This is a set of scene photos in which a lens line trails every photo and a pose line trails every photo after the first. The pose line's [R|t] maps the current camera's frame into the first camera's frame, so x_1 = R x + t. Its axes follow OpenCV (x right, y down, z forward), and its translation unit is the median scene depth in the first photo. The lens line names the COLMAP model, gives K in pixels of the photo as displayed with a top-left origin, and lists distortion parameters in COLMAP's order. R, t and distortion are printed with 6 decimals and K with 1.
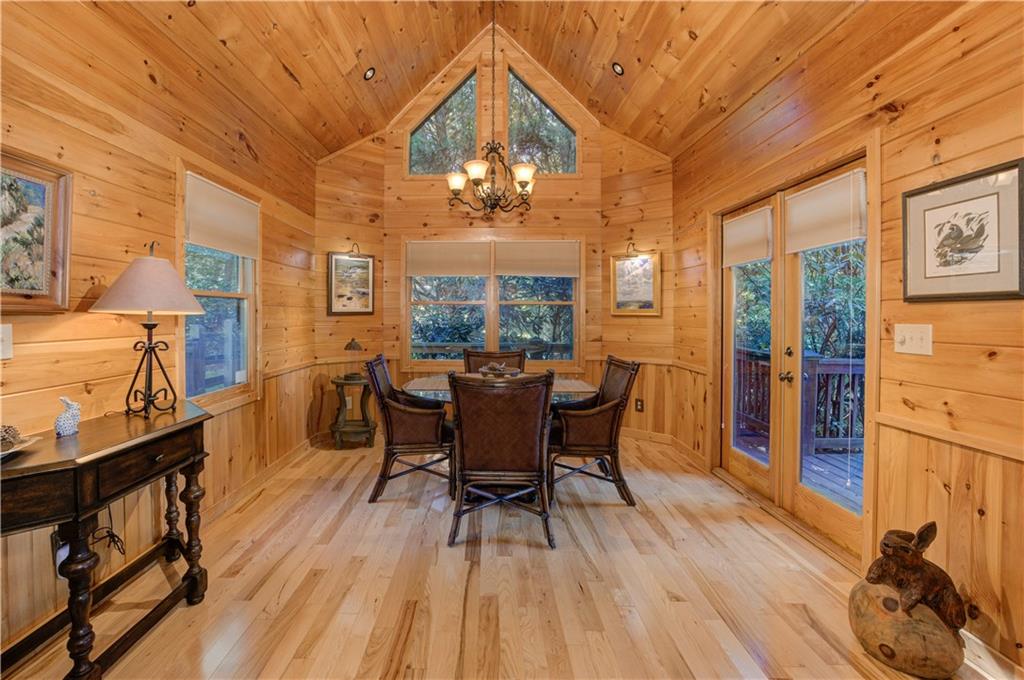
lens RADIAL K [[494.6, 0, 510.1], [0, 494.6, 316.7], [0, 0, 1]] dist [-0.022010, 0.000237]
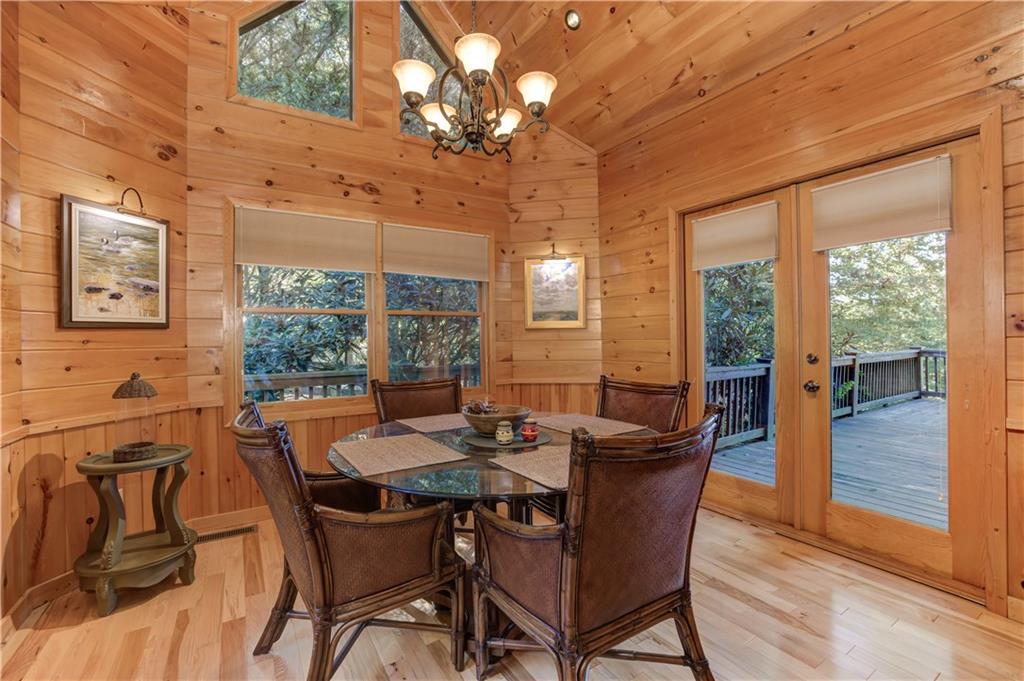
lens RADIAL K [[453.8, 0, 554.8], [0, 453.8, 336.6], [0, 0, 1]] dist [-0.039181, 0.012550]
pose [[0.840179, -0.015131, 0.542098, -0.194584], [0.020122, 0.999792, -0.003279, 0.015390], [-0.541935, 0.013663, 0.840309, 0.377776]]
